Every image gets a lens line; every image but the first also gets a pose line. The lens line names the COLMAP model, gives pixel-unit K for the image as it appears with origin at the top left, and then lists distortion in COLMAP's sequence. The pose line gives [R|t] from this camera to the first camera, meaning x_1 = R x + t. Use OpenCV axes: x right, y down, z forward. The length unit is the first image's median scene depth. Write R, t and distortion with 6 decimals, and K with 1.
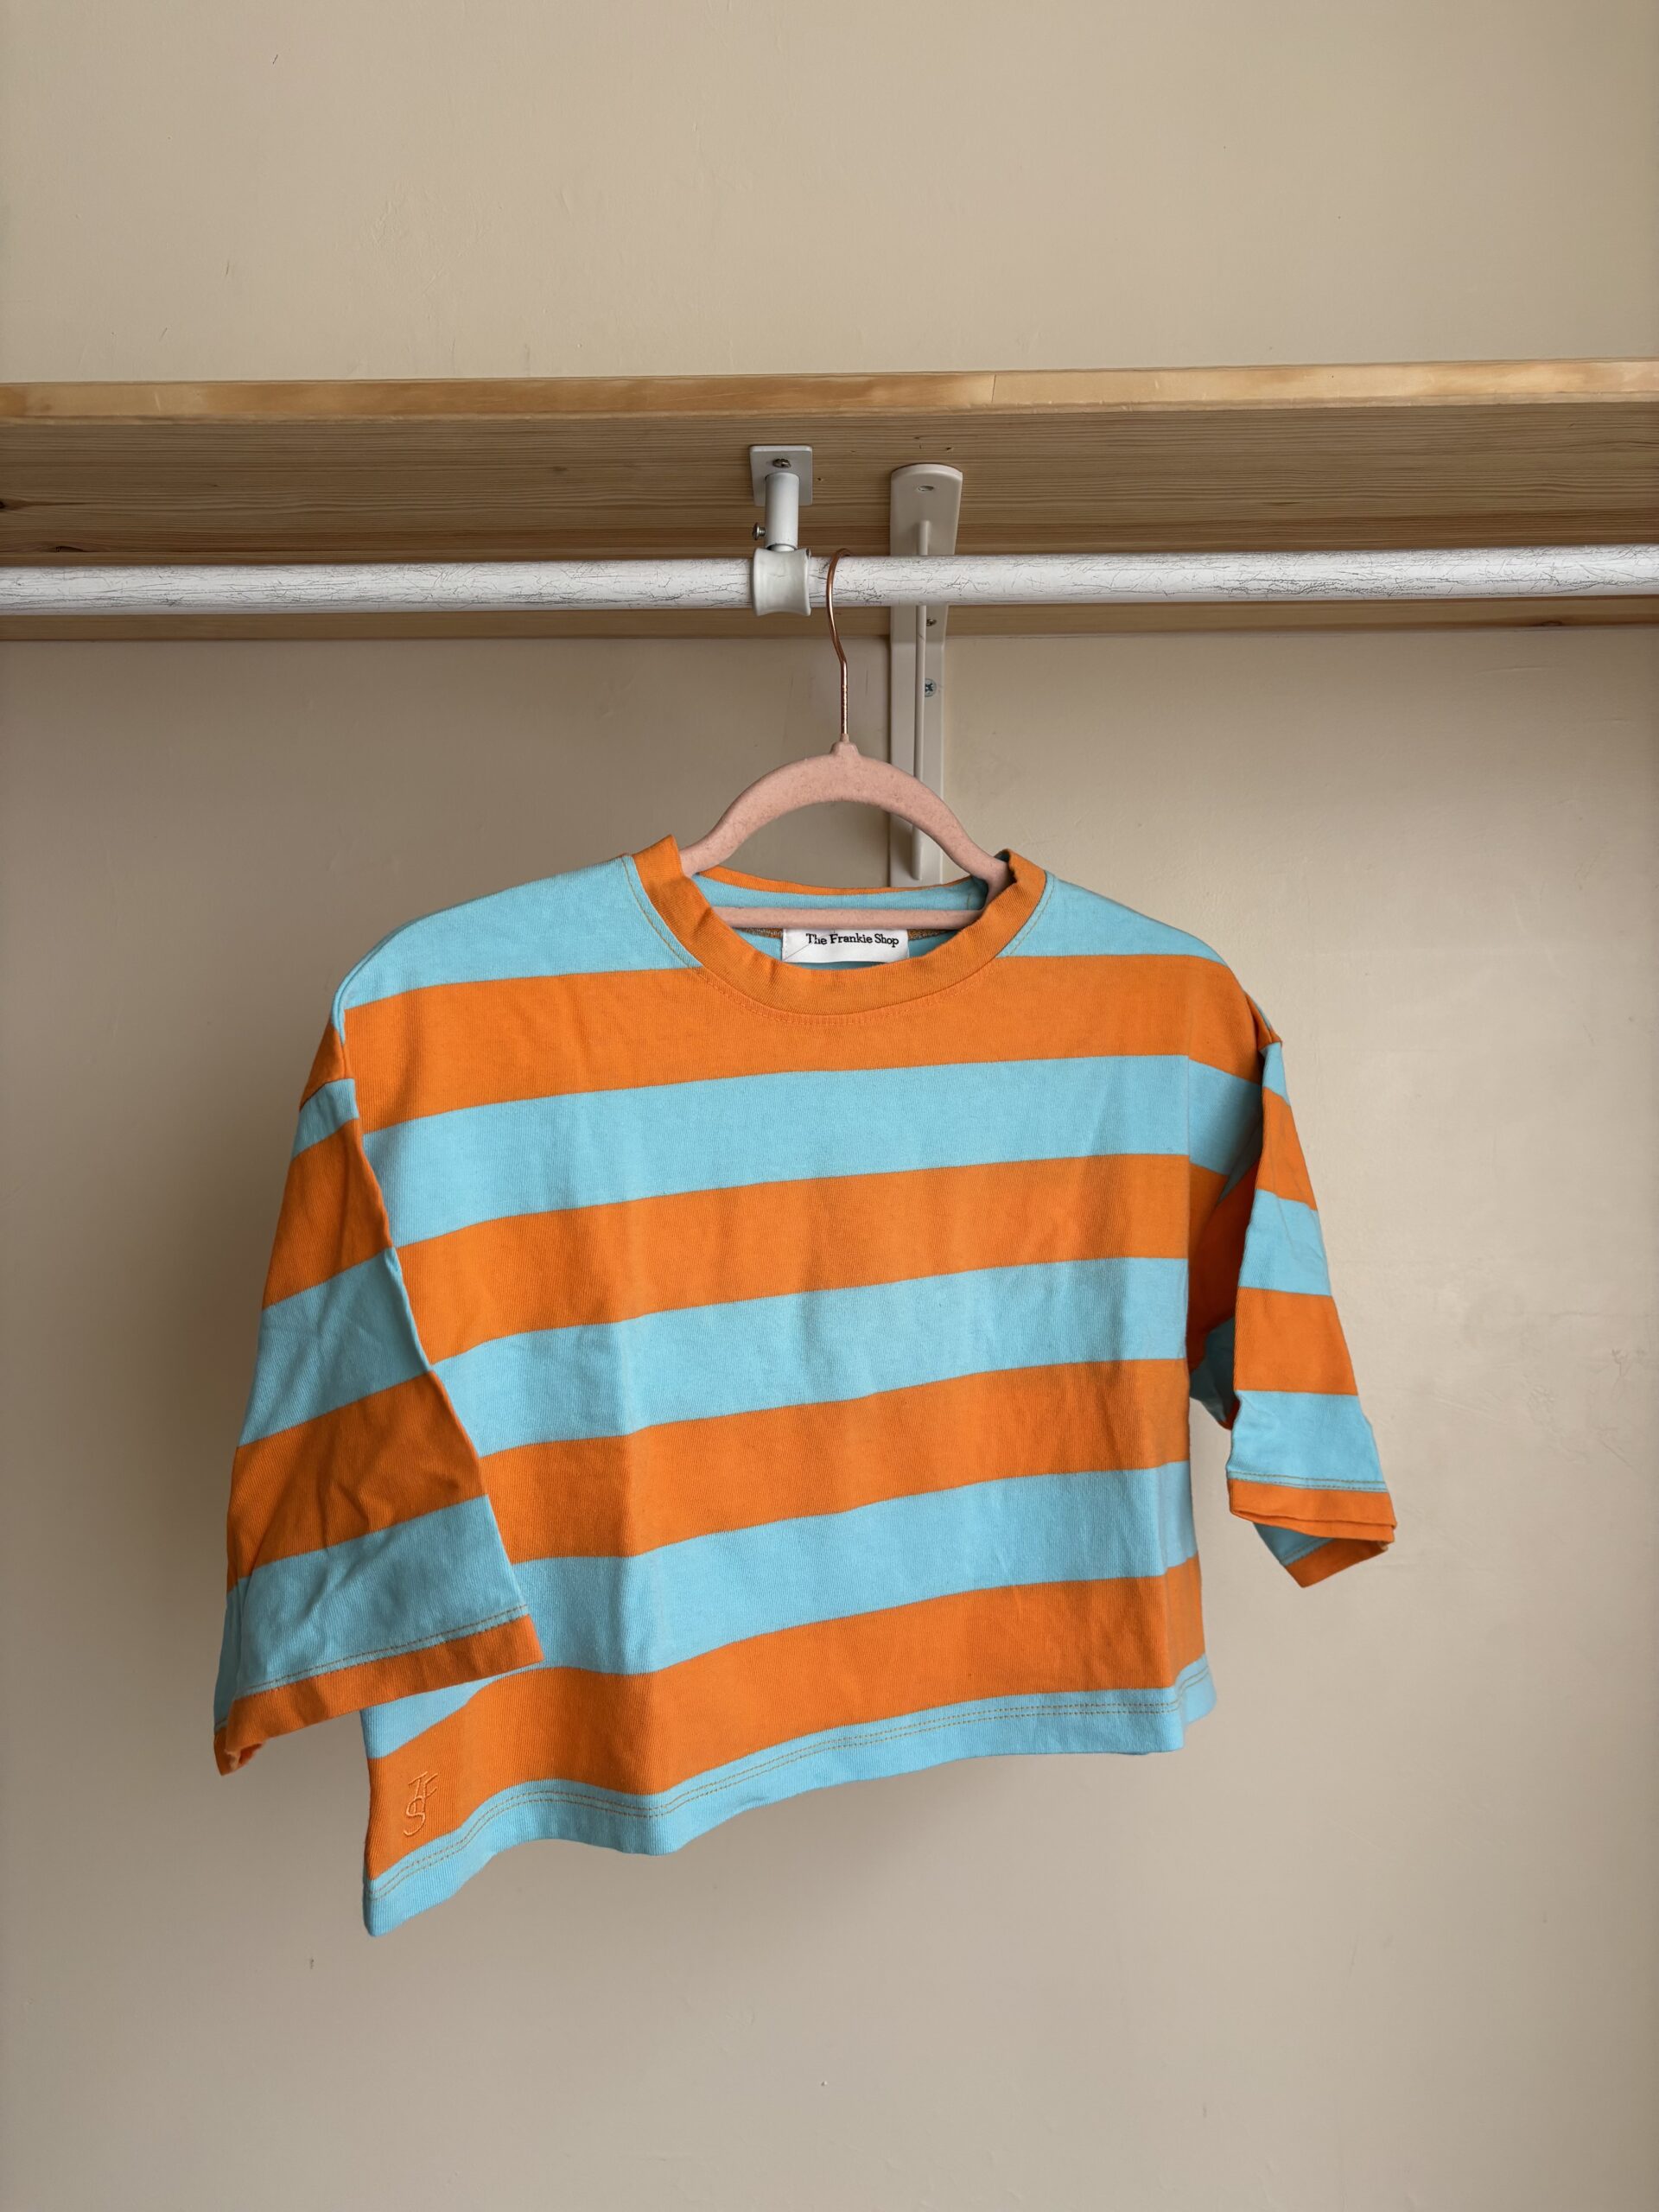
lens RADIAL K [[1691.5, 0, 827.9], [0, 1691.5, 1112.9], [0, 0, 1]] dist [-0.029667, 0.095572]
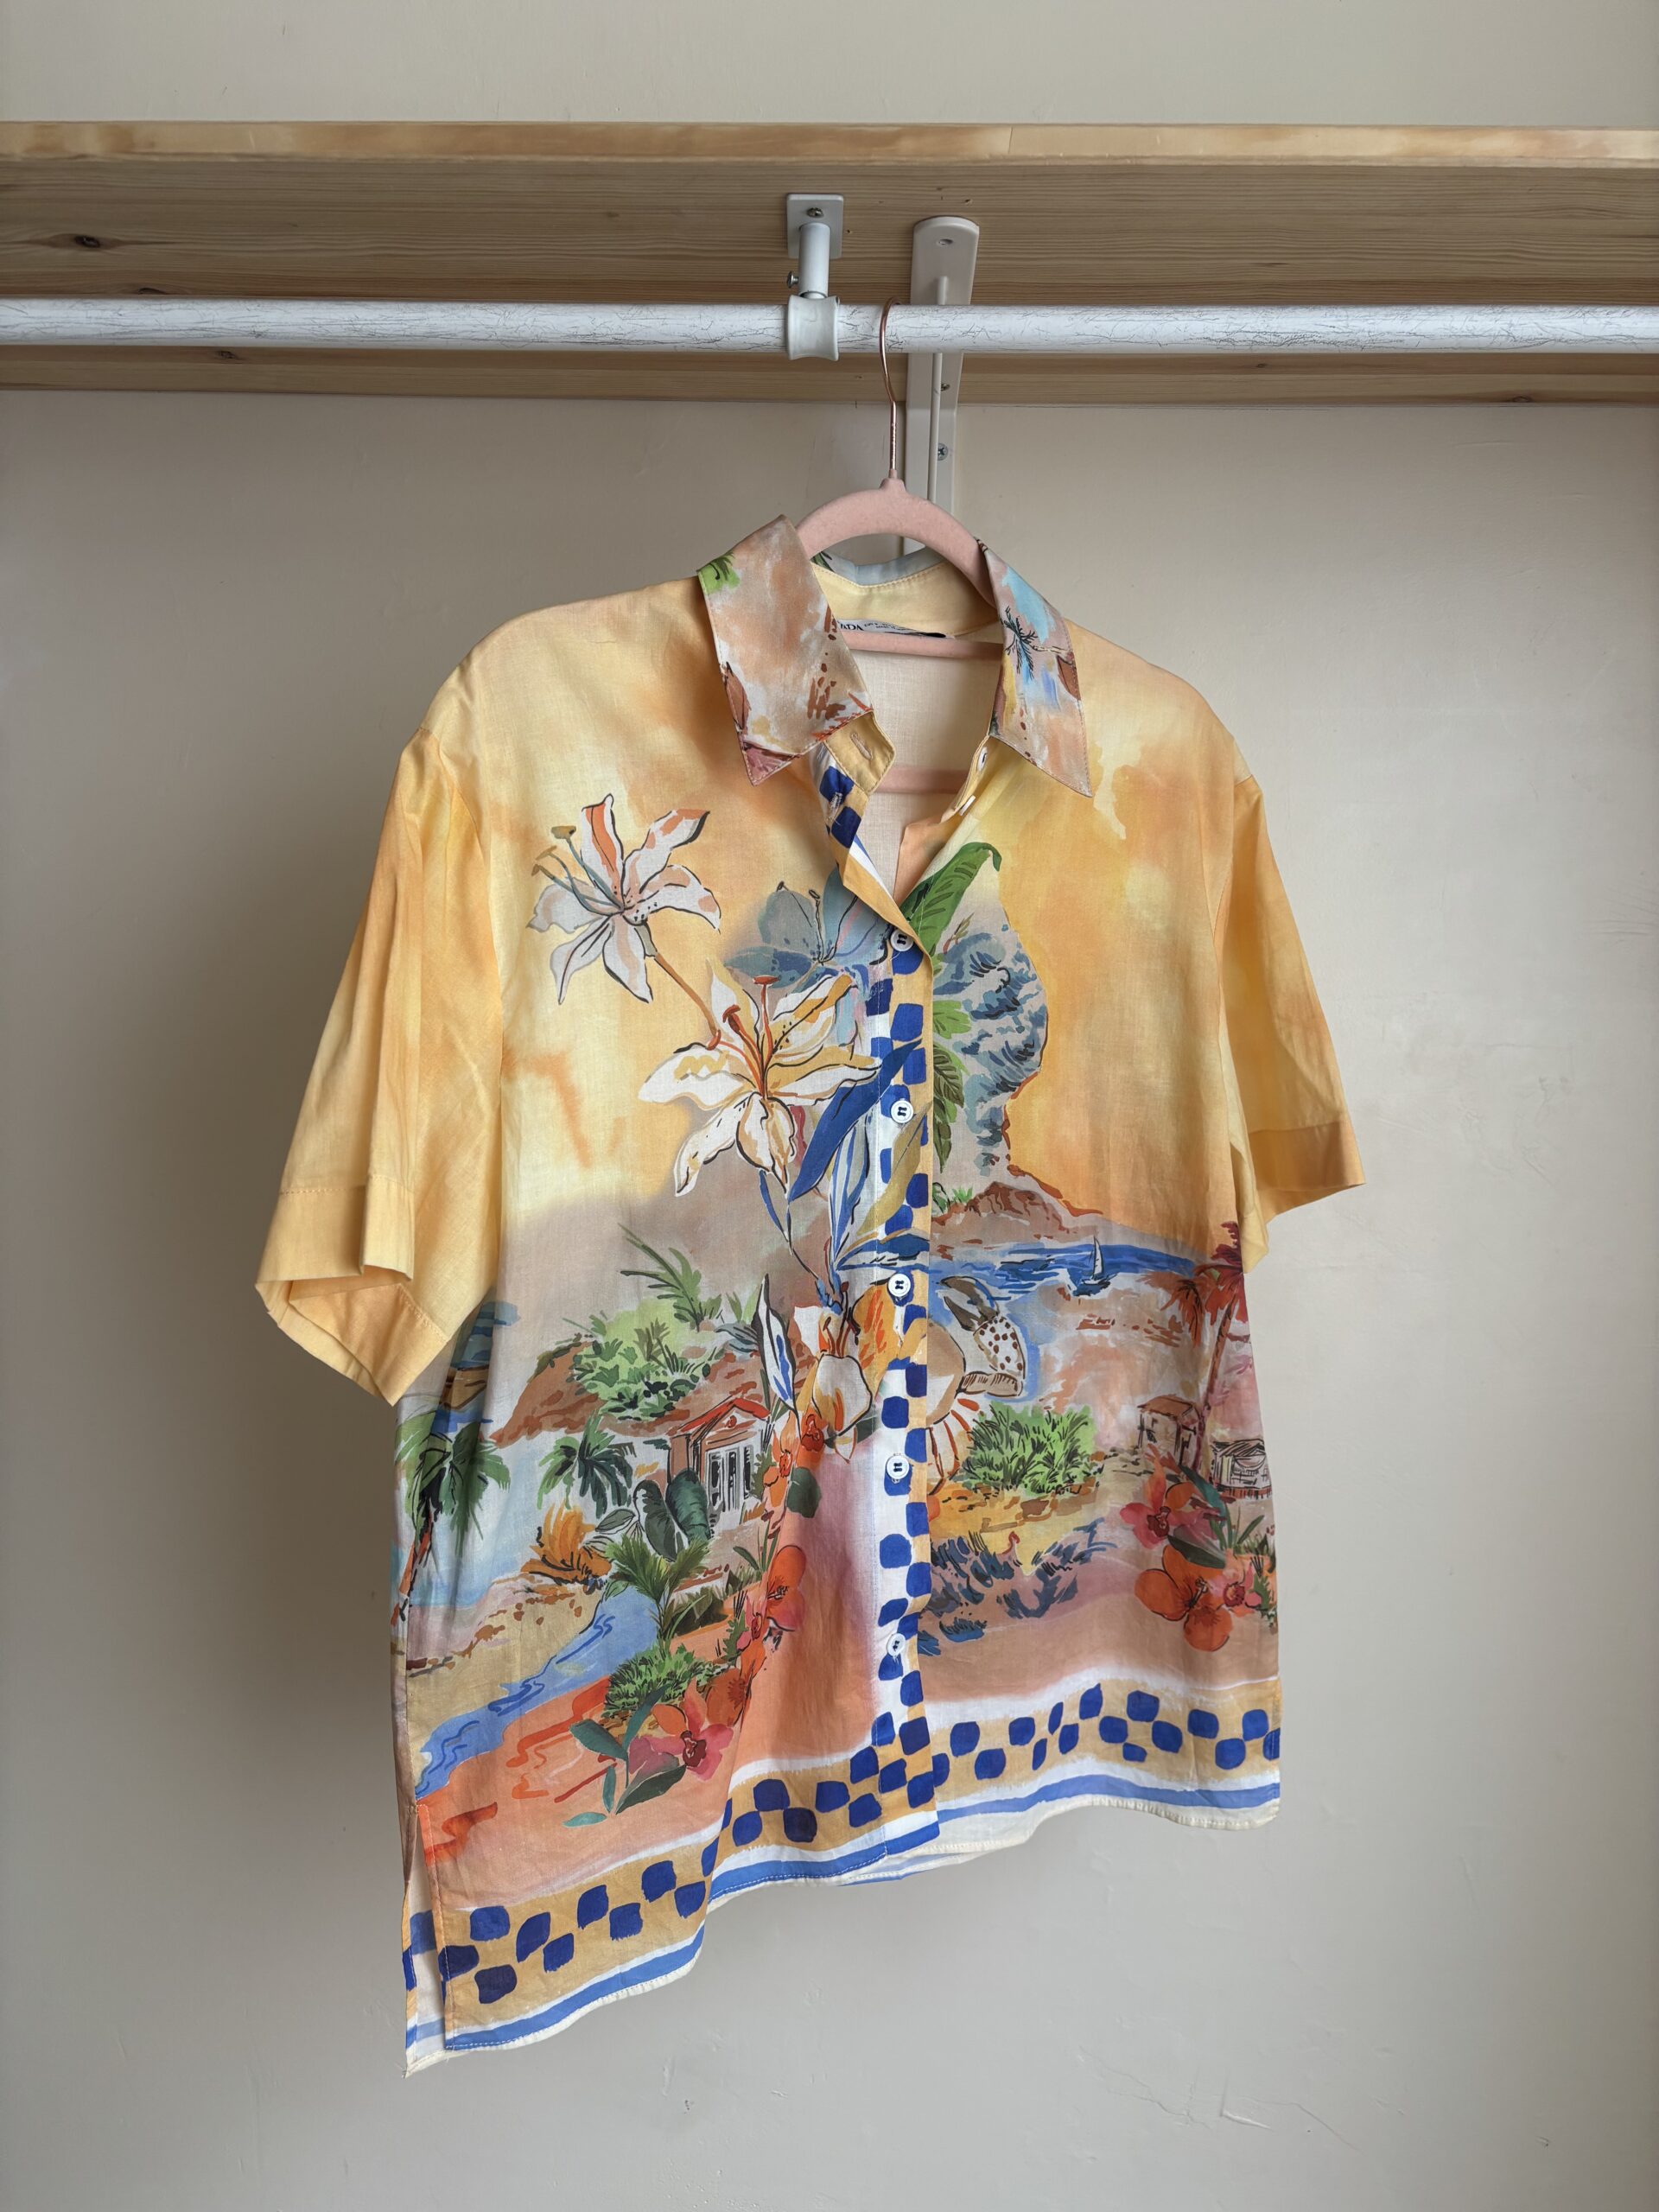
lens RADIAL K [[1662.4, 0, 825.3], [0, 1662.4, 1112.7], [0, 0, 1]] dist [0.089728, -0.107158]
pose [[0.999820, 0.018541, 0.004000, -0.014319], [-0.018810, 0.996337, 0.083419, 0.106782], [-0.002439, -0.083479, 0.996507, -0.145516]]
